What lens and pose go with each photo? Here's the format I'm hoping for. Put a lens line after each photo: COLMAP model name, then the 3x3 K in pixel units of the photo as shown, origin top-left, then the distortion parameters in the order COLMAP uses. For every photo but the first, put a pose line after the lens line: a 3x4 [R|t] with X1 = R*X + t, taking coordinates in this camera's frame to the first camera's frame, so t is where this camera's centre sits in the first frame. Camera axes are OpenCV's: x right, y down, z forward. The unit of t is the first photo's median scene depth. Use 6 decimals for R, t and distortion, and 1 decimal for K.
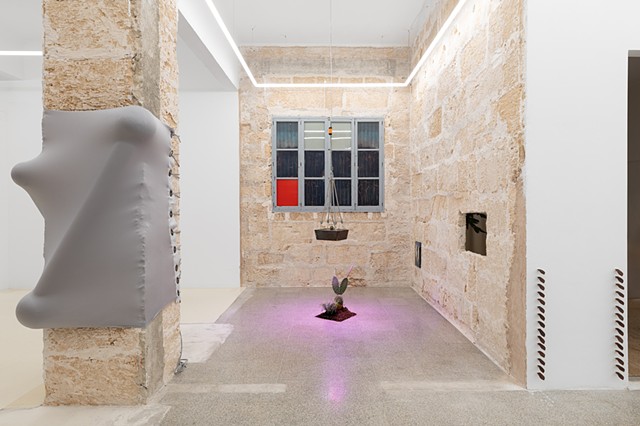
lens RADIAL K [[390.3, 0, 320.3], [0, 390.3, 215.4], [0, 0, 1]] dist [-0.003915, -0.000278]
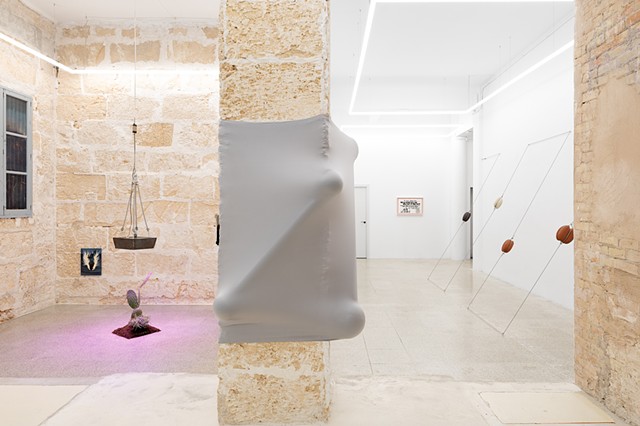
lens RADIAL K [[442.4, 0, 319.8], [0, 442.4, 209.3], [0, 0, 1]] dist [0.002656, 0.000568]
pose [[0.025510, -0.008817, 0.999636, -0.717316], [0.016518, 0.999828, 0.008397, -0.022372], [-0.999538, 0.016298, 0.025652, 0.396085]]
